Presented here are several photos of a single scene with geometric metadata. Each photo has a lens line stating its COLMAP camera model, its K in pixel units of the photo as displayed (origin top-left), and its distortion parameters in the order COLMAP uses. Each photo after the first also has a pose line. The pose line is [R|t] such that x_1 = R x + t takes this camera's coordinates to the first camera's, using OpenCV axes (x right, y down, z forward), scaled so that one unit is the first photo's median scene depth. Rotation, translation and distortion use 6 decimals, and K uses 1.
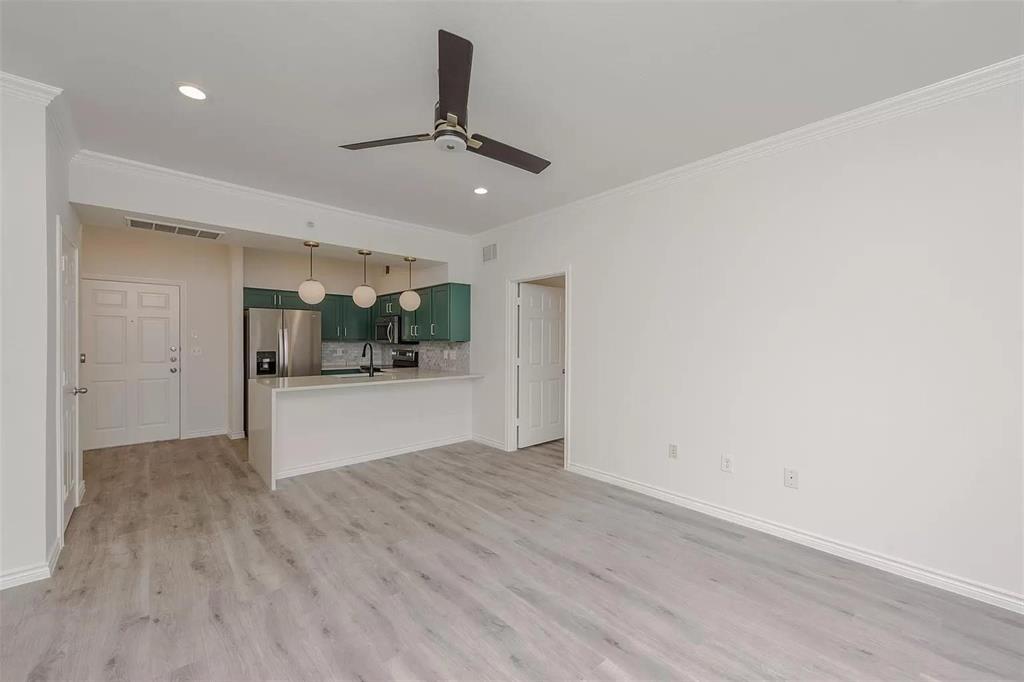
lens RADIAL K [[402.3, 0, 513.6], [0, 402.3, 341.3], [0, 0, 1]] dist [0.000829, -0.000002]
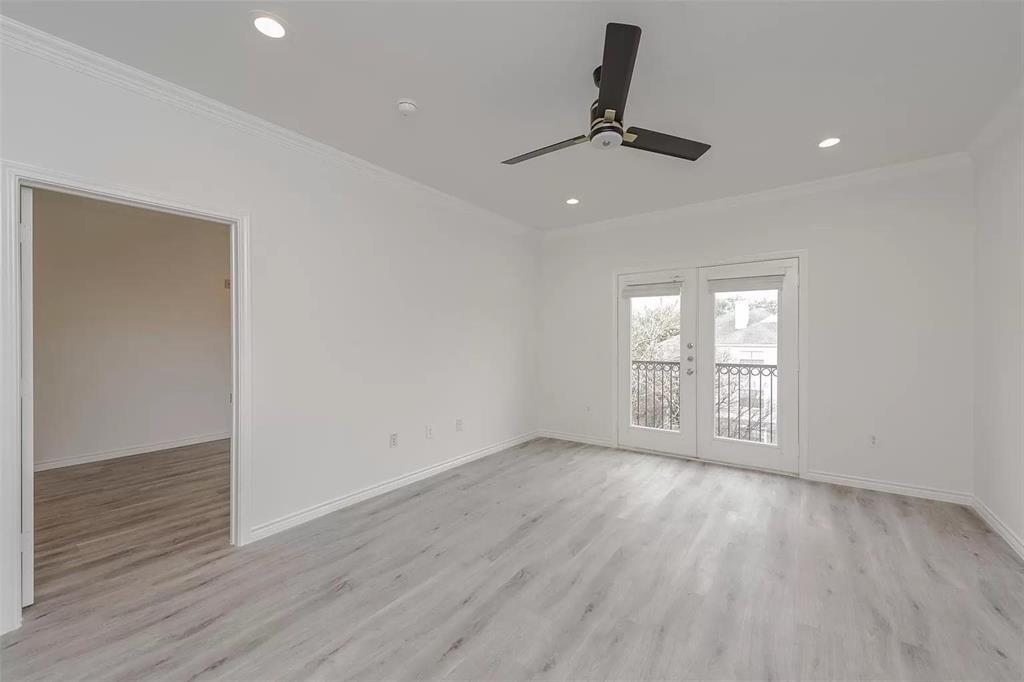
lens RADIAL K [[402.3, 0, 513.6], [0, 402.3, 341.3], [0, 0, 1]] dist [0.000829, -0.000002]
pose [[-0.203141, -0.009543, 0.979103, -0.661337], [0.007154, 0.999911, 0.011230, 0.005556], [-0.979123, 0.009286, -0.203055, 0.862479]]
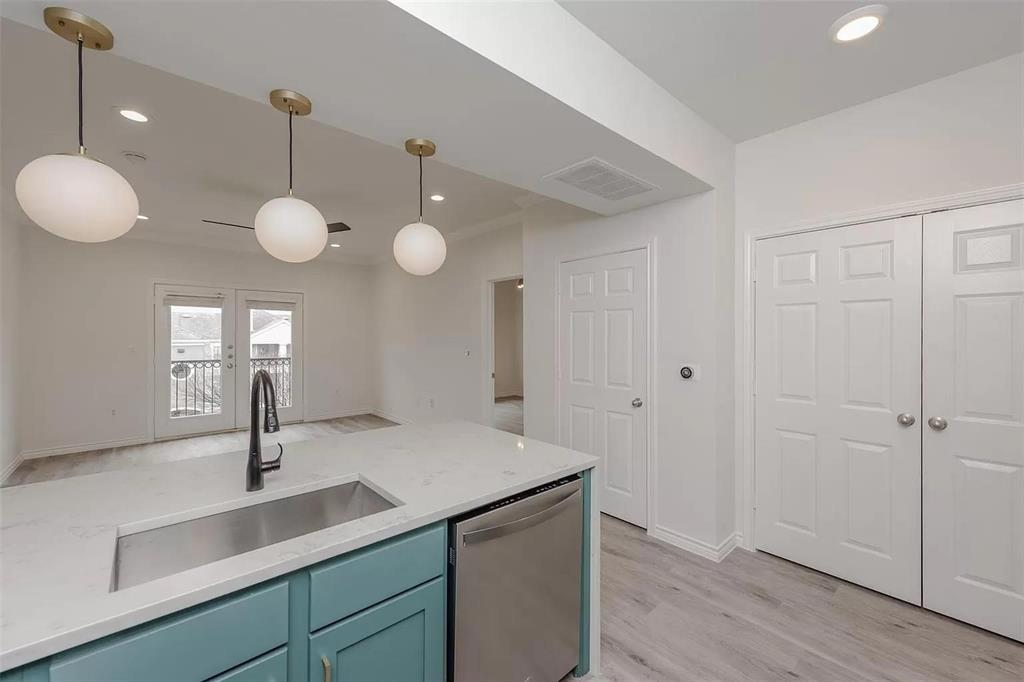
lens RADIAL K [[411.9, 0, 513.7], [0, 411.9, 334.8], [0, 0, 1]] dist [0.002120, 0.000216]
pose [[-0.999887, -0.008586, 0.012354, -0.751195], [-0.008525, 0.999951, 0.004993, -0.030307], [-0.012396, 0.004887, -0.999911, 1.753445]]
